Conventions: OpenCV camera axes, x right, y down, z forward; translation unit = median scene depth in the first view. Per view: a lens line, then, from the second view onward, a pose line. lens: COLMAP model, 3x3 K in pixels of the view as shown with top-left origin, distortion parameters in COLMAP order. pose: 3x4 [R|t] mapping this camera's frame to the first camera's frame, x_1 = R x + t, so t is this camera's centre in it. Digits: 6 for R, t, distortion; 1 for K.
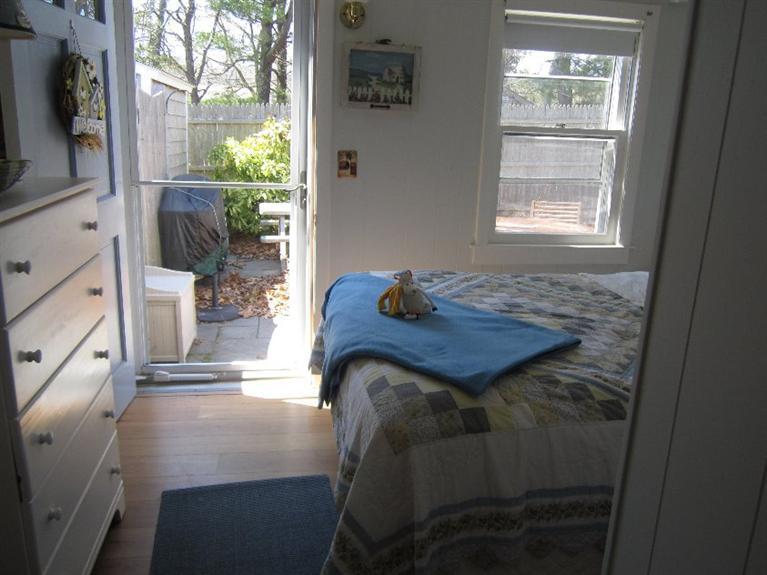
lens RADIAL K [[637.4, 0, 383.5], [0, 637.4, 287.5], [0, 0, 1]] dist [-0.035773, -0.000829]
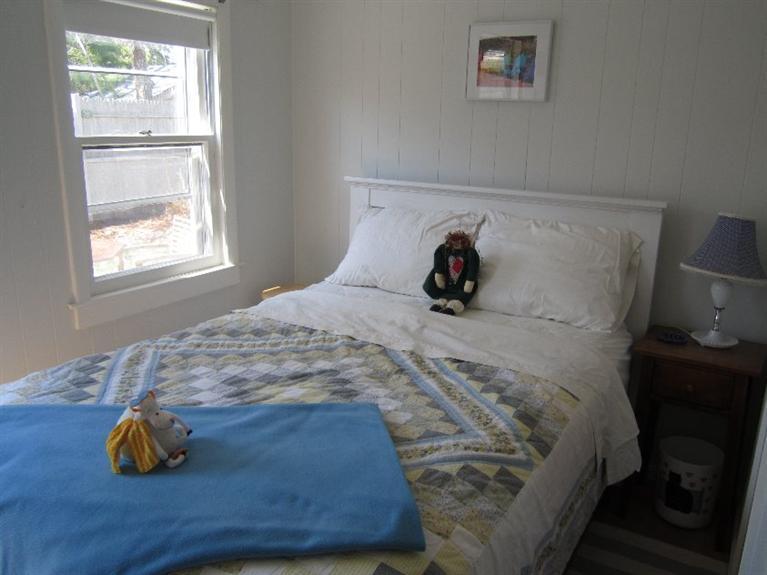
lens RADIAL K [[637.4, 0, 383.5], [0, 637.4, 287.5], [0, 0, 1]] dist [-0.035773, -0.000829]
pose [[0.635991, -0.215170, 0.741092, -0.212554], [0.199789, 0.973509, 0.111195, -0.125071], [-0.745386, 0.077343, 0.662131, 0.351538]]
